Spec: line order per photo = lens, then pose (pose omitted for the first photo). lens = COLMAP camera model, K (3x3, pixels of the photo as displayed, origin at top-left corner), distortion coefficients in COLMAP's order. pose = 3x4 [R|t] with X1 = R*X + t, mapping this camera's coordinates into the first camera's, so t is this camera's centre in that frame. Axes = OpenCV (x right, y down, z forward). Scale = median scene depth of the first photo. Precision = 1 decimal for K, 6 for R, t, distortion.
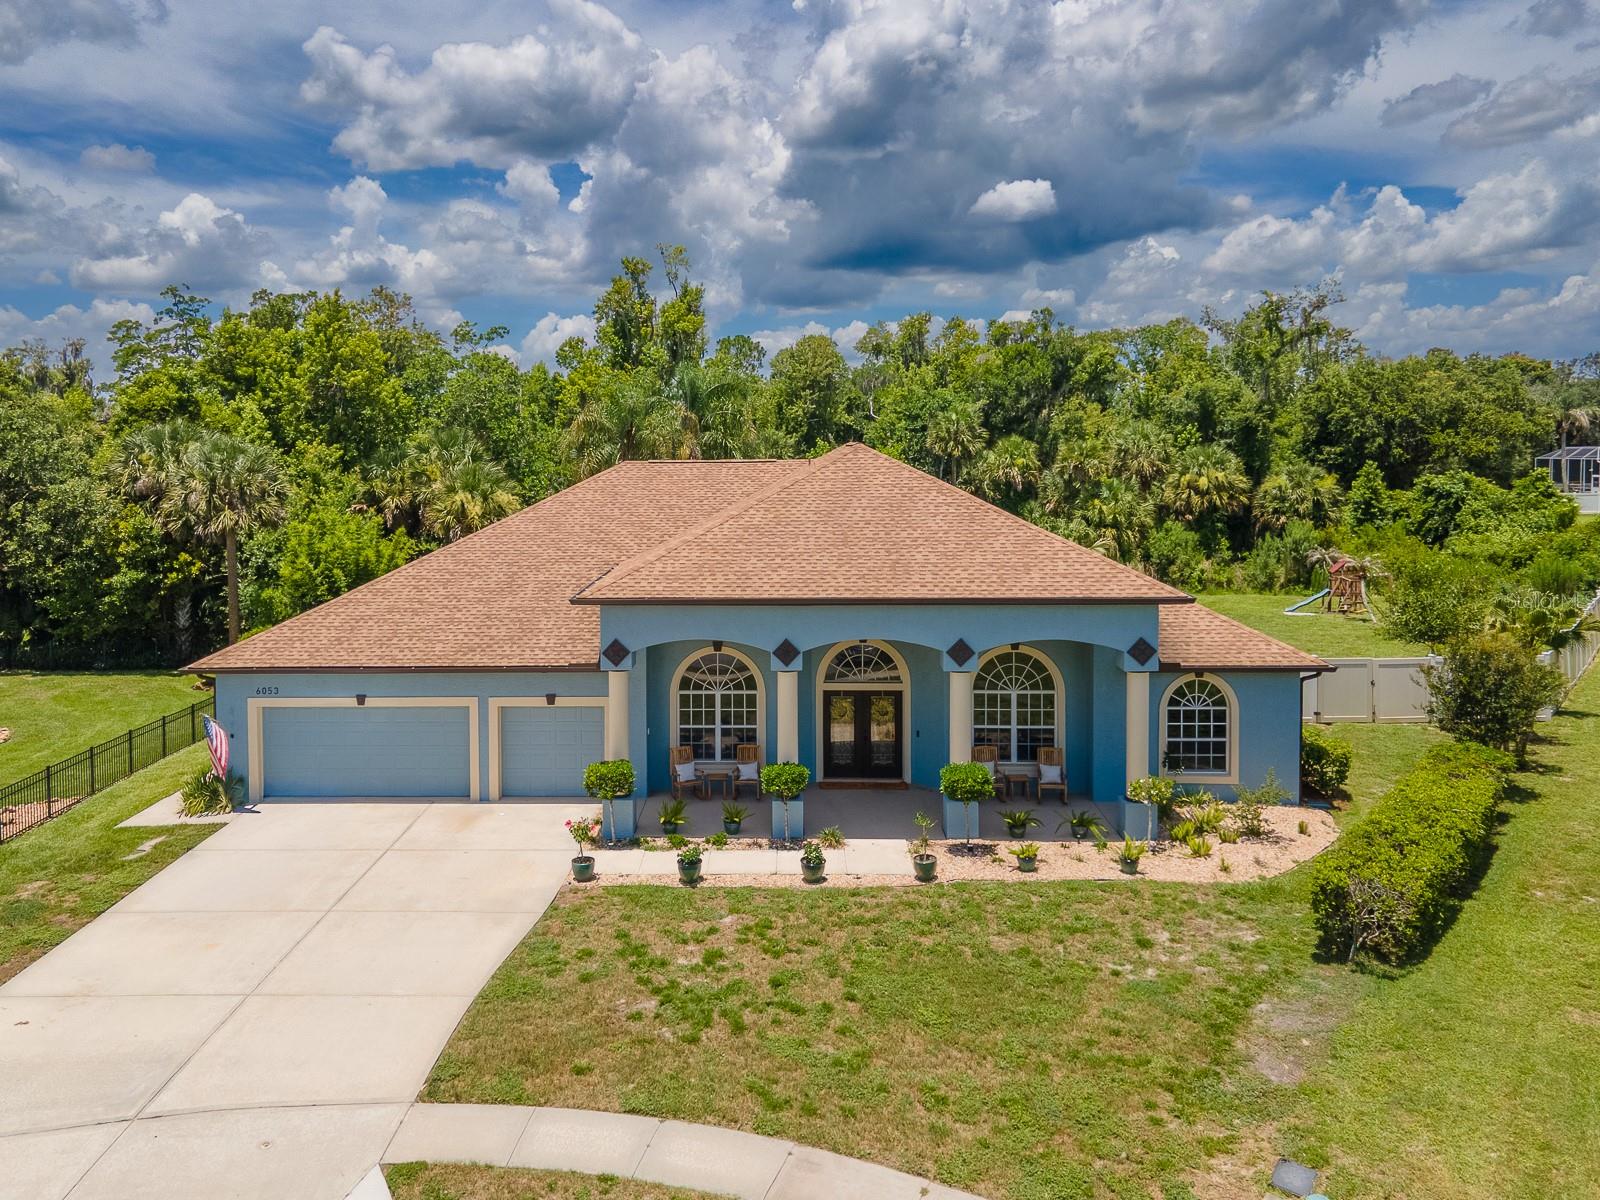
lens RADIAL K [[1198.1, 0, 714.2], [0, 1198.1, 524.9], [0, 0, 1]] dist [0.023827, 0.007008]
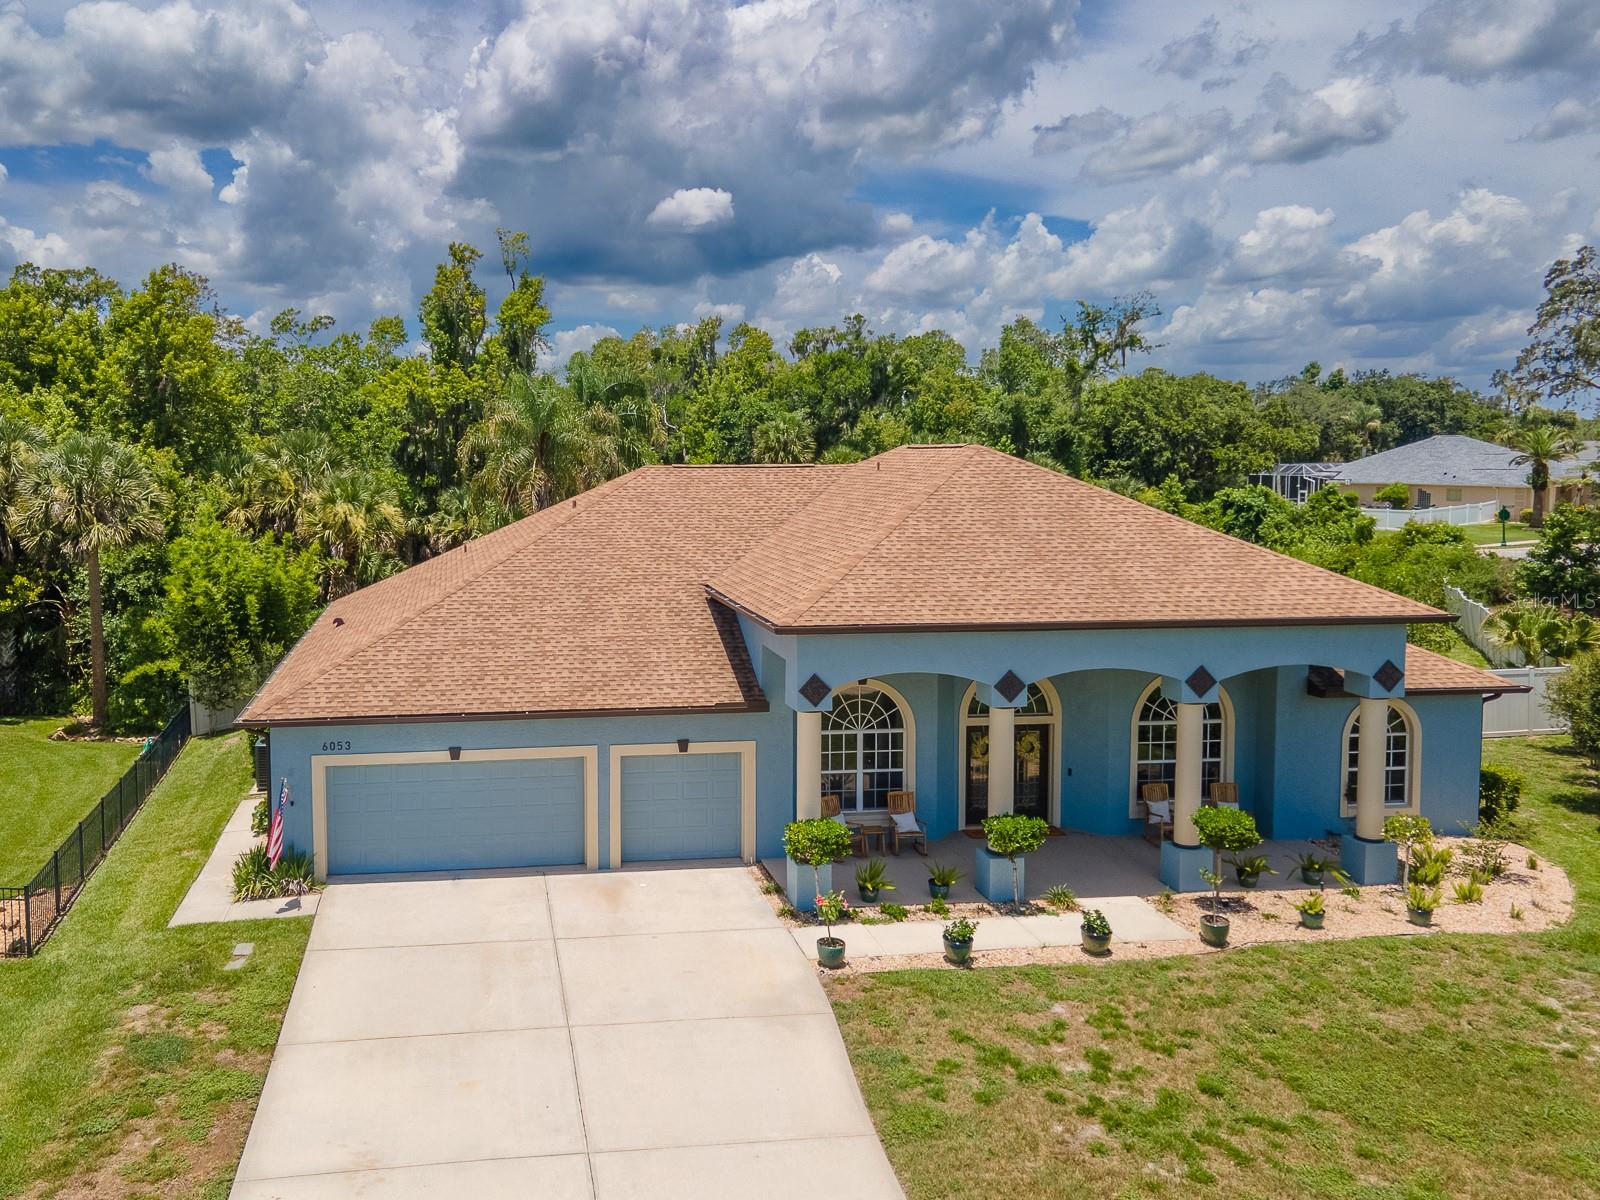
lens RADIAL K [[1240.8, 0, 593.5], [0, 1240.8, 563.2], [0, 0, 1]] dist [0.032642, 0.008846]
pose [[0.985413, -0.006794, 0.170046, -0.164381], [0.003720, 0.999824, 0.018391, 0.000411], [-0.170141, -0.017490, 0.985264, 0.073026]]
